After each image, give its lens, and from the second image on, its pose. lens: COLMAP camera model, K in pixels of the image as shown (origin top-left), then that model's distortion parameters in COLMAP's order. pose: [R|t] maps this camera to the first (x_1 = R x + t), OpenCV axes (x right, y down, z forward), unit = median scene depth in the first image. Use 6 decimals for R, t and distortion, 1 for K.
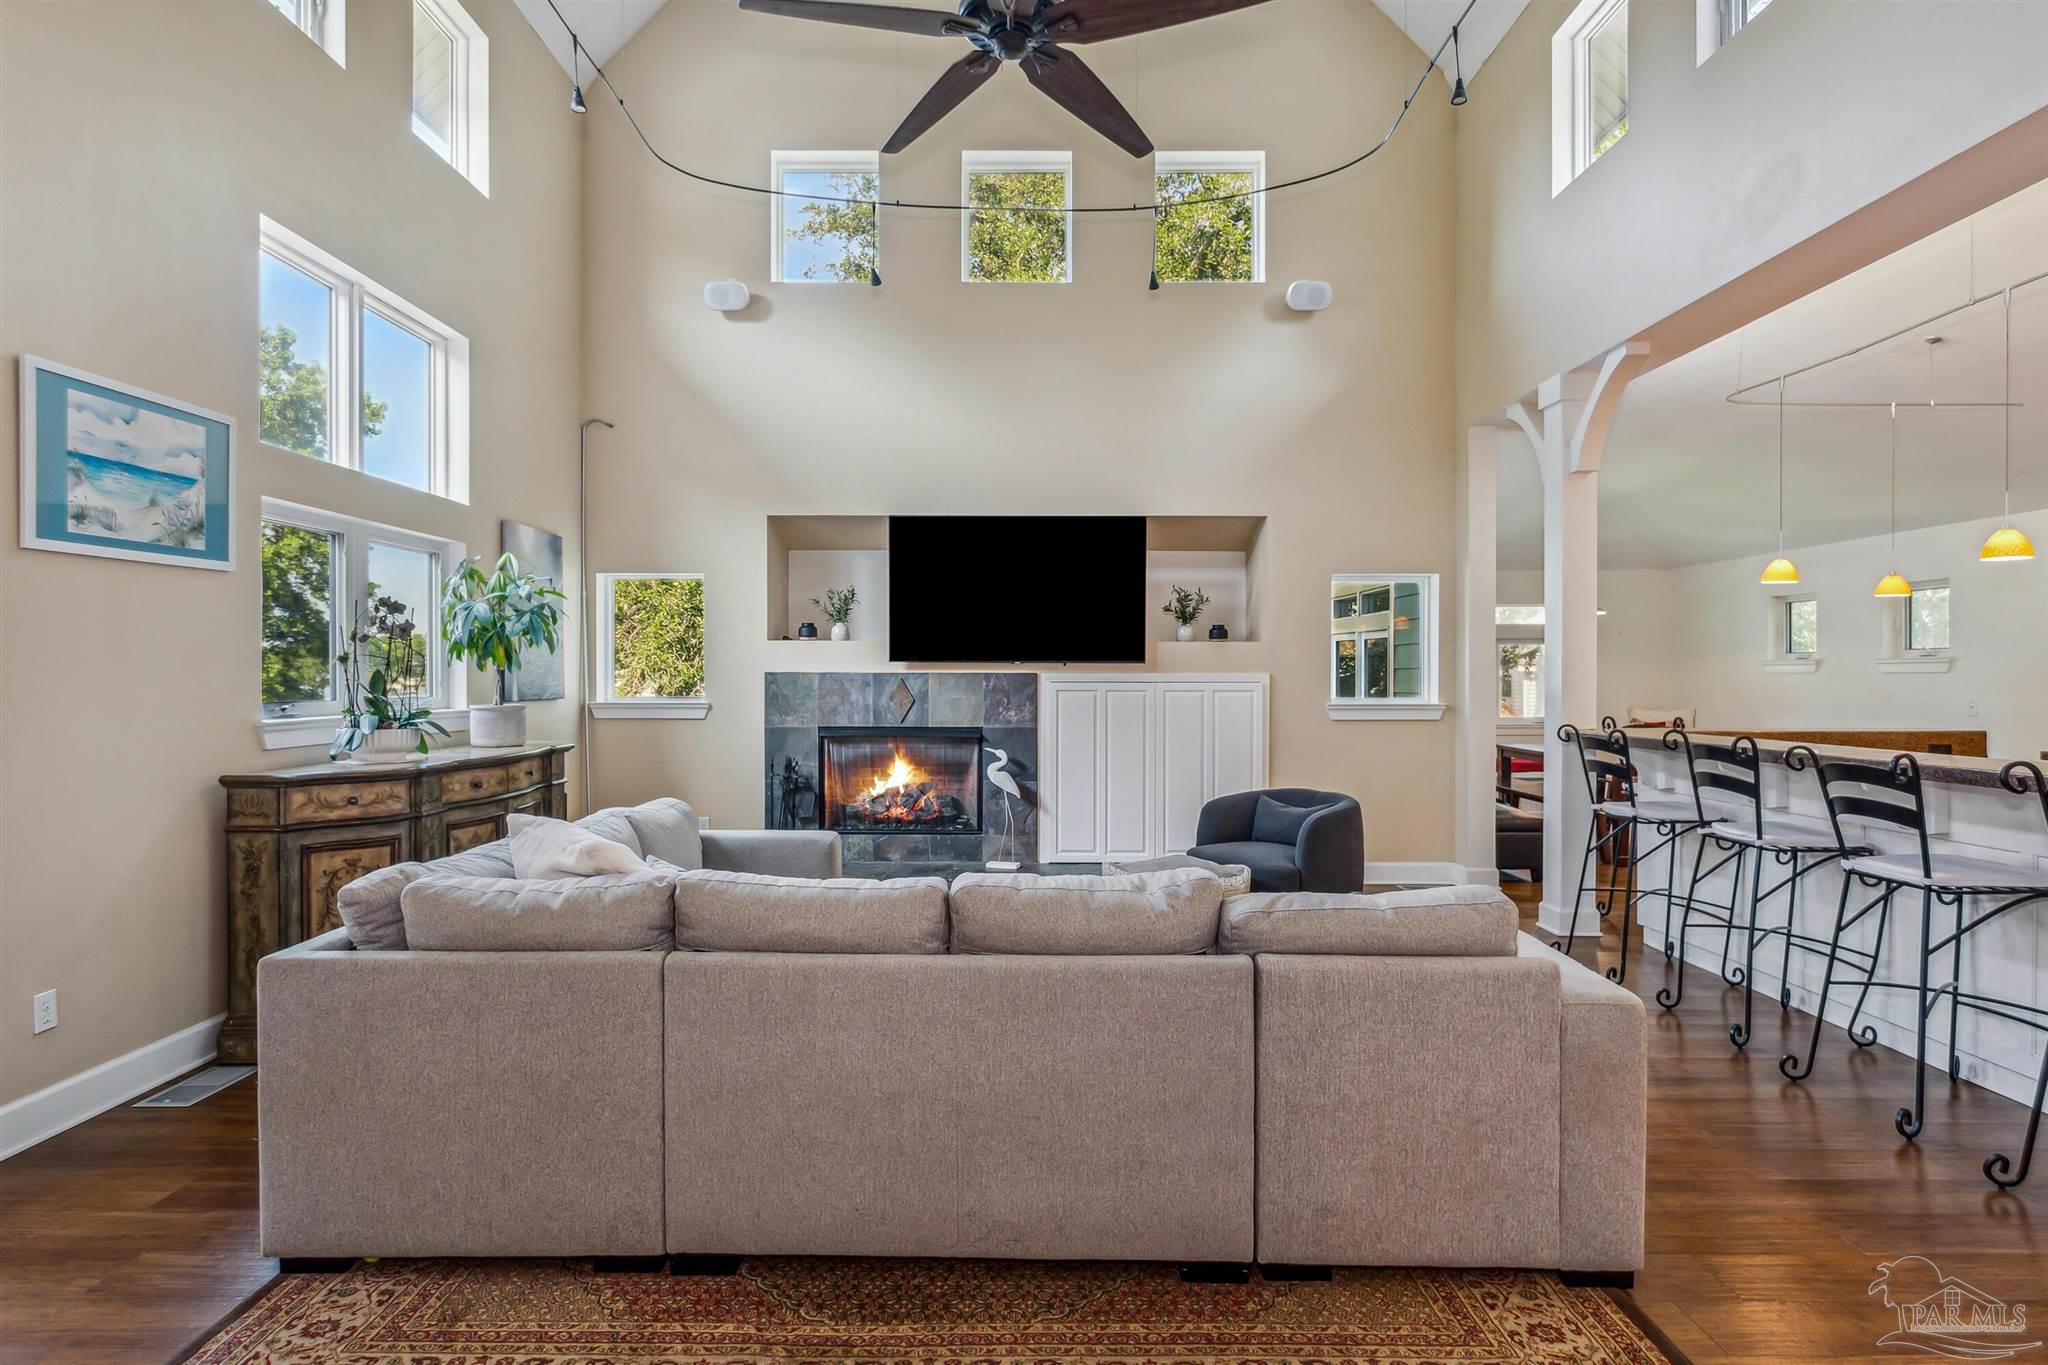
lens RADIAL K [[1047.1, 0, 984.4], [0, 1047.1, 673.6], [0, 0, 1]] dist [-0.006413, 0.002515]
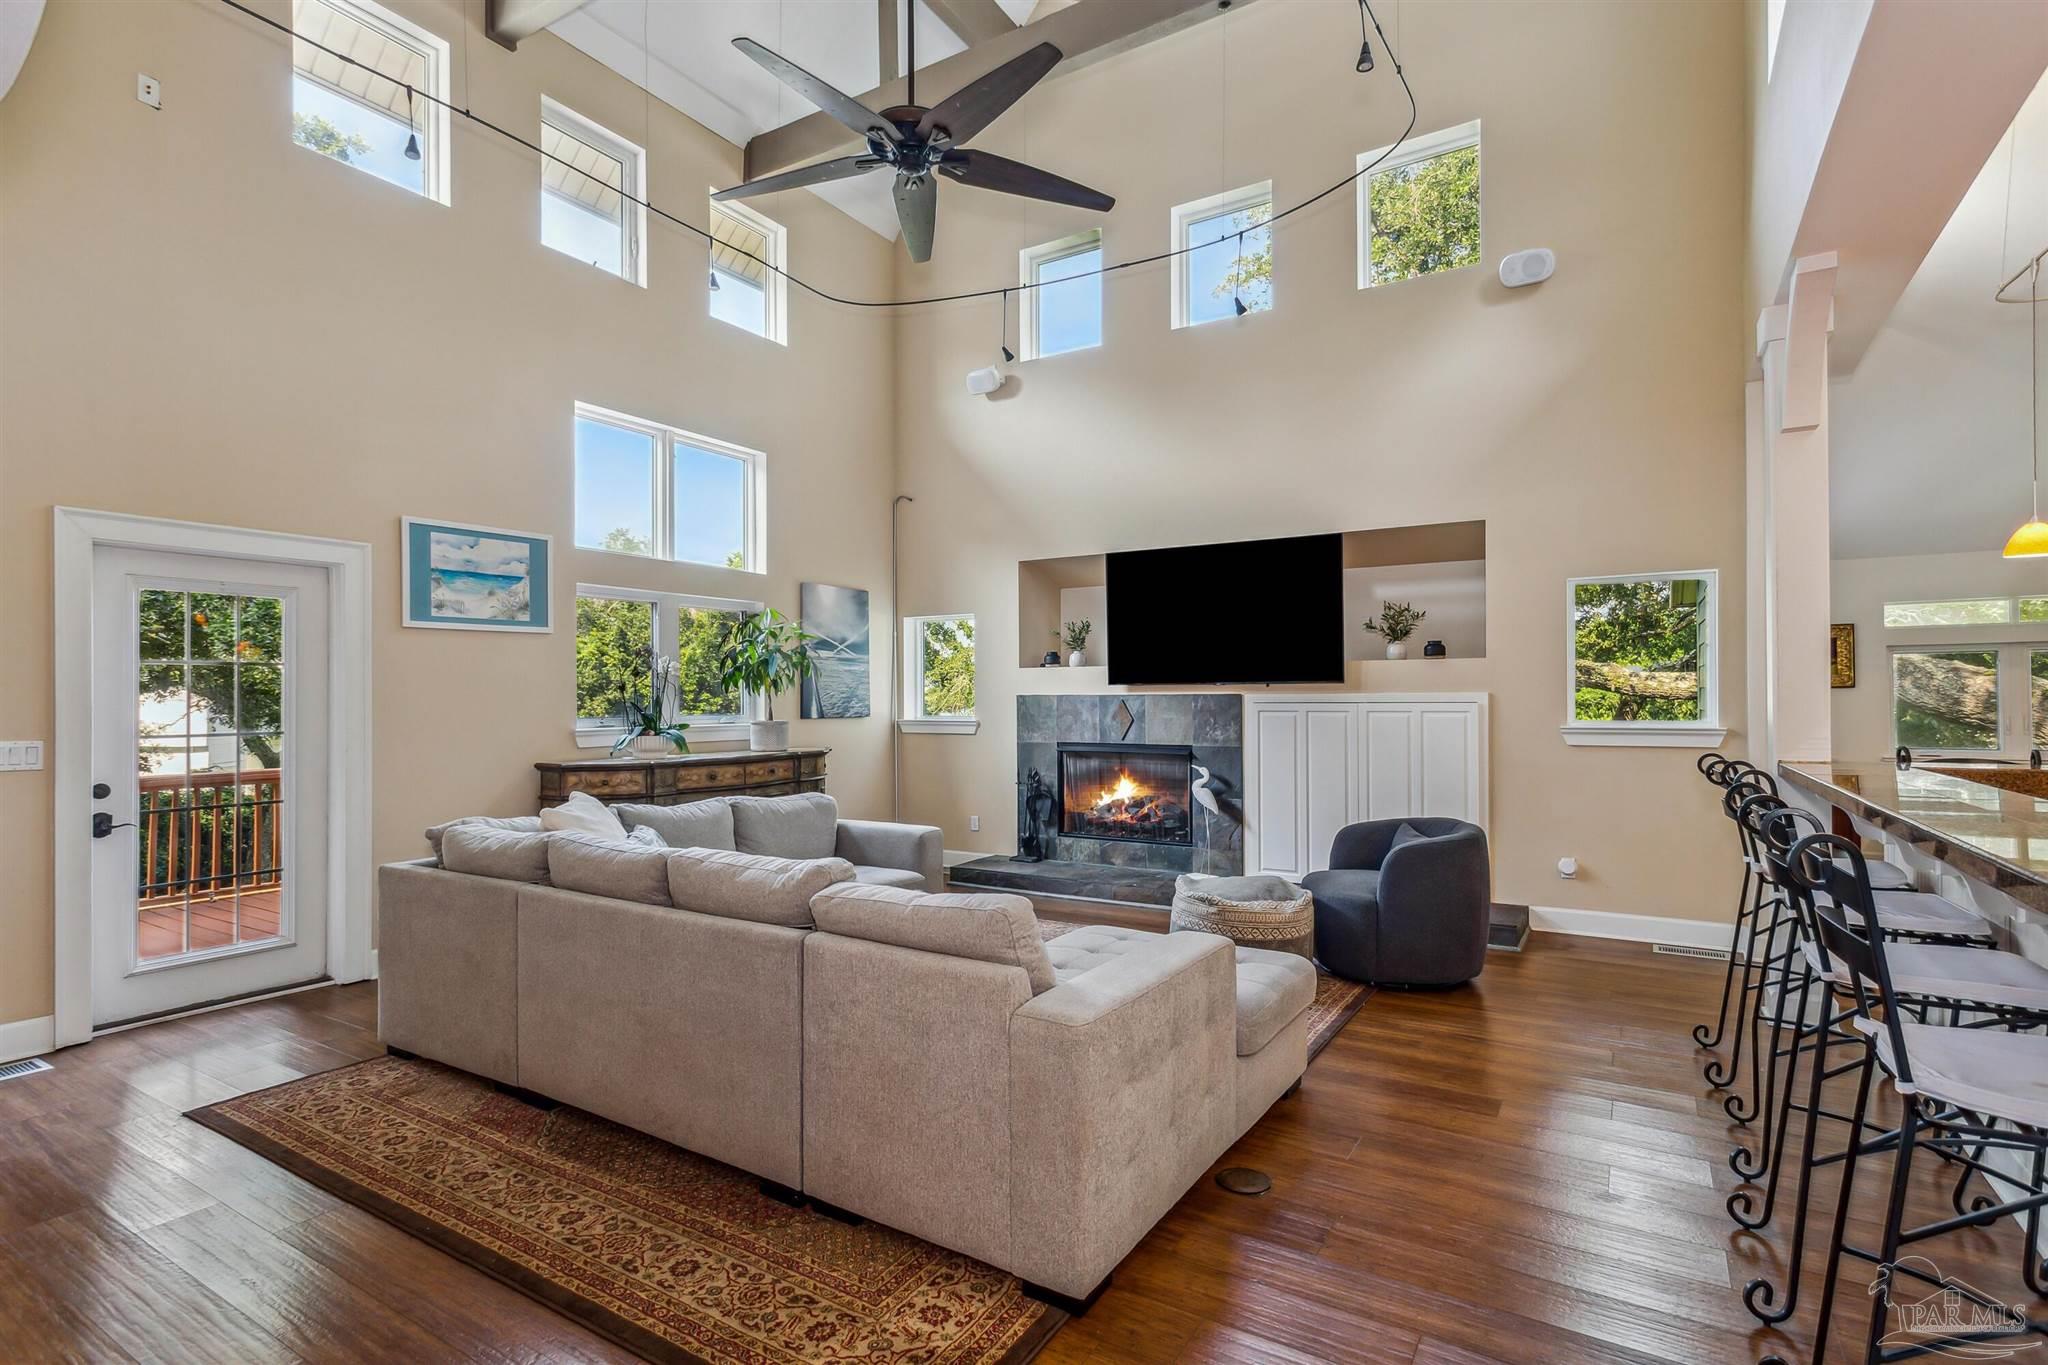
lens RADIAL K [[983.3, 0, 1022.5], [0, 983.3, 687.3], [0, 0, 1]] dist [0.000813, 0.000043]
pose [[0.853102, -0.011594, -0.521616, 0.373072], [0.006389, 0.999910, -0.011775, 0.002883], [0.521706, 0.006712, 0.853099, 0.063058]]
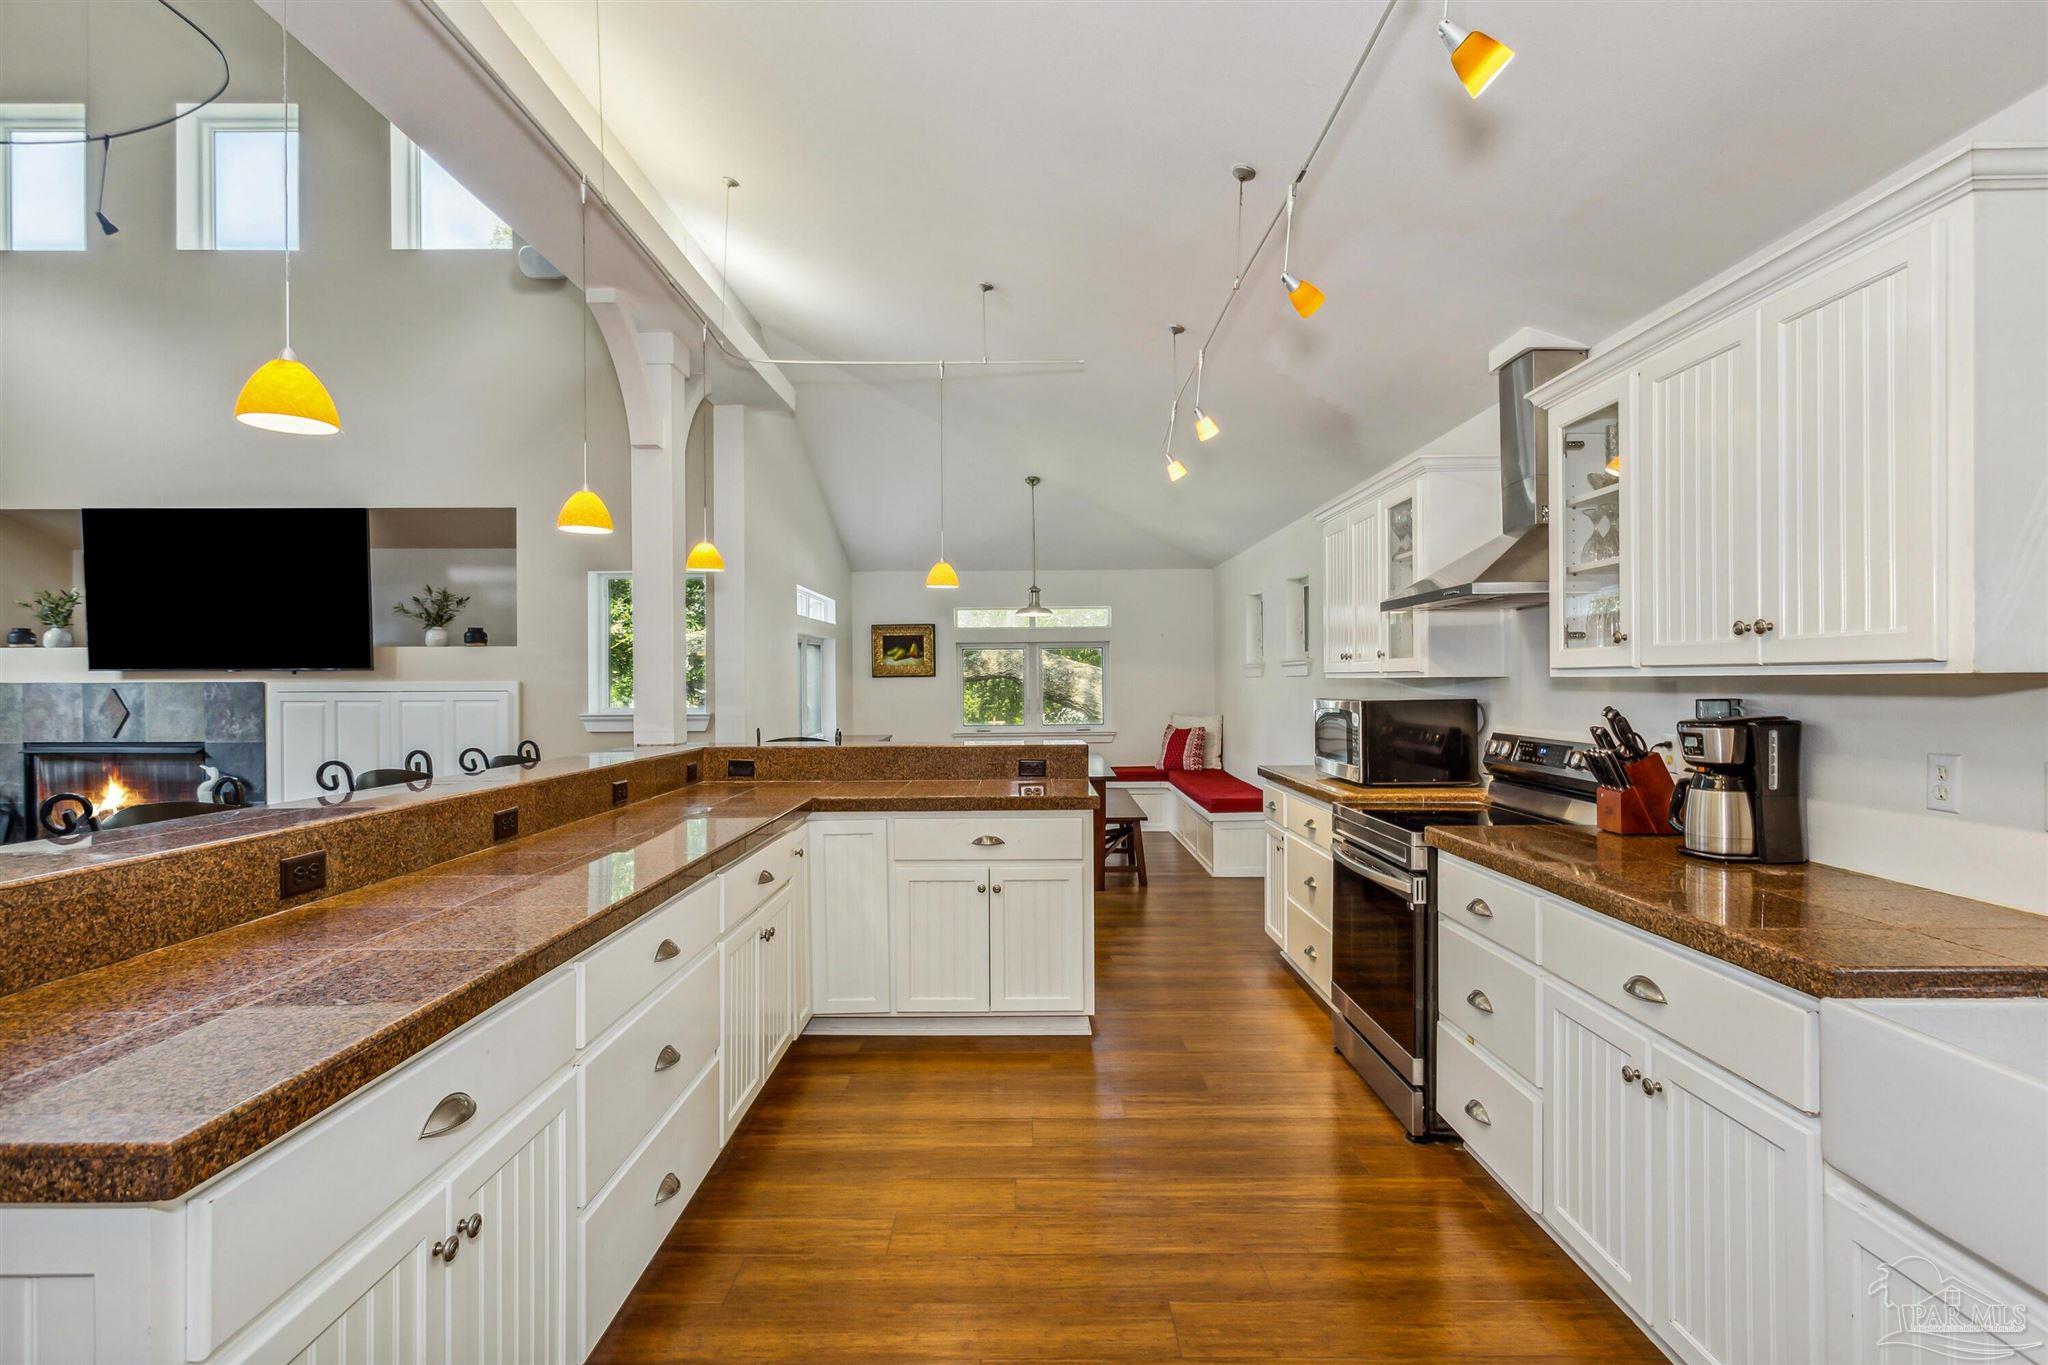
lens RADIAL K [[983.3, 0, 1038.1], [0, 983.3, 693.2], [0, 0, 1]] dist [0.000813, 0.000043]
pose [[0.999940, -0.007408, 0.008032, 0.719274], [0.007326, 0.999921, 0.010223, 0.005412], [-0.008107, -0.010164, 0.999915, 0.141537]]
